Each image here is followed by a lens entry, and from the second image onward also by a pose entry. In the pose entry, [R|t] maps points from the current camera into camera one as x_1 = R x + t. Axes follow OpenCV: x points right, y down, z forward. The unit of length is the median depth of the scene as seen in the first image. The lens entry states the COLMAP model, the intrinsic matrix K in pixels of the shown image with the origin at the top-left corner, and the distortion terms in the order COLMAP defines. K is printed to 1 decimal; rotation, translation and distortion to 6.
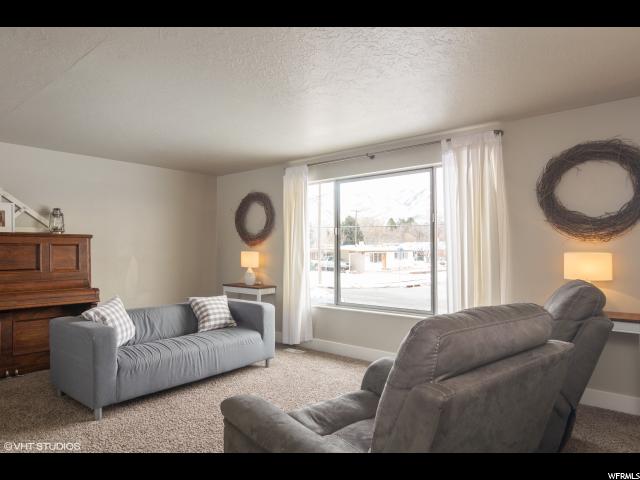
lens RADIAL K [[403.1, 0, 320.0], [0, 403.1, 240.0], [0, 0, 1]] dist [-0.005576, -0.001369]
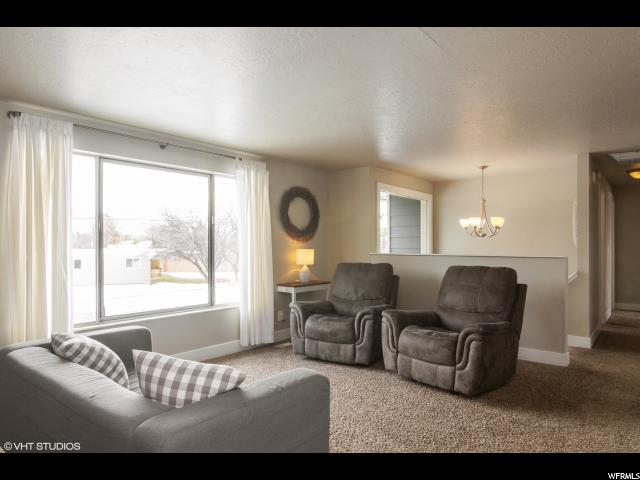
lens RADIAL K [[403.1, 0, 320.0], [0, 403.1, 240.0], [0, 0, 1]] dist [-0.005576, -0.001369]
pose [[-0.009284, 0.014415, 0.999853, -0.861195], [-0.014325, 0.999792, -0.014547, 0.015382], [-0.999854, -0.014457, -0.009075, 0.711336]]
